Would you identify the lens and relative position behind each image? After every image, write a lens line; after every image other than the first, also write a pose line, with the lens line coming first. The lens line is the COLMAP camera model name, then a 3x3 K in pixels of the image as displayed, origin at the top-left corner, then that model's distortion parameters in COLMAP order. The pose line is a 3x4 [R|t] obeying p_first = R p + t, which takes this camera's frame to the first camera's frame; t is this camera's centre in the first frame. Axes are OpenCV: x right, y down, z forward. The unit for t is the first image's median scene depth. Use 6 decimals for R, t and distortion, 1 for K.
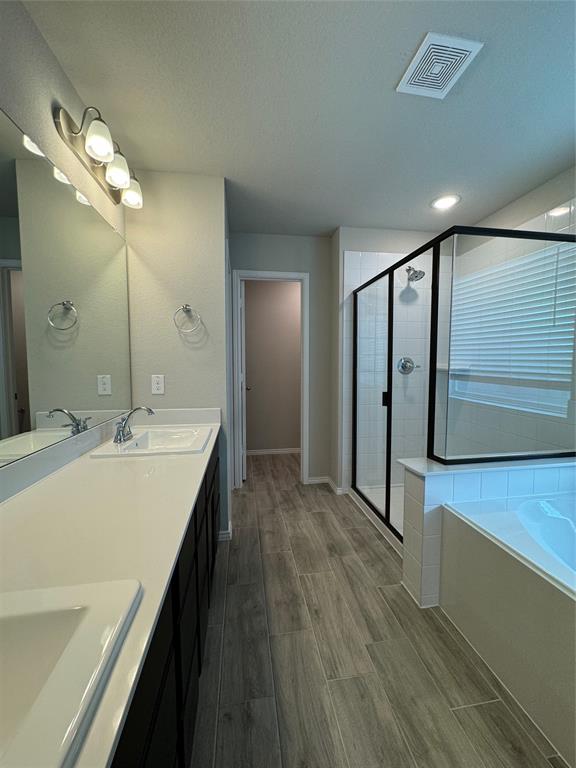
lens RADIAL K [[306.0, 0, 289.2], [0, 306.0, 384.5], [0, 0, 1]] dist [0.002263, 0.000392]
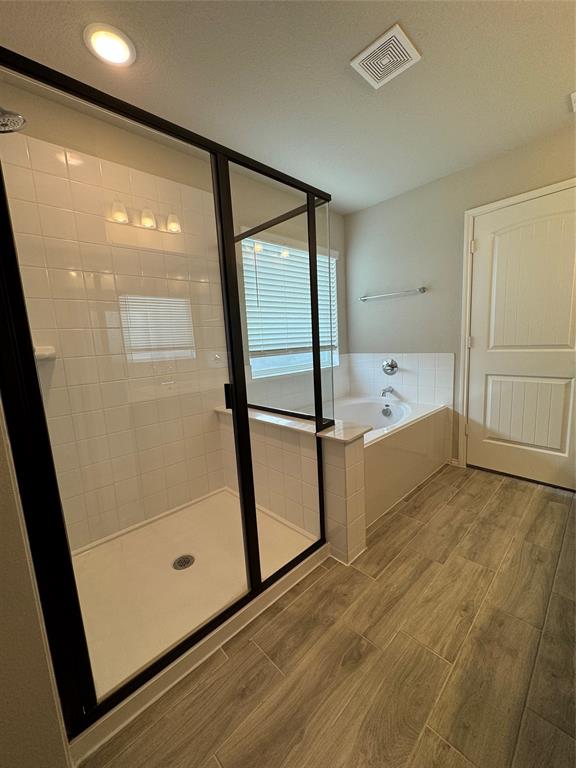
lens RADIAL K [[306.0, 0, 289.2], [0, 306.0, 384.5], [0, 0, 1]] dist [0.002263, 0.000392]
pose [[-0.572098, -0.089020, 0.815340, -0.263047], [0.108372, 0.977172, 0.182729, -0.092372], [-0.812994, 0.192899, -0.549391, 1.663934]]
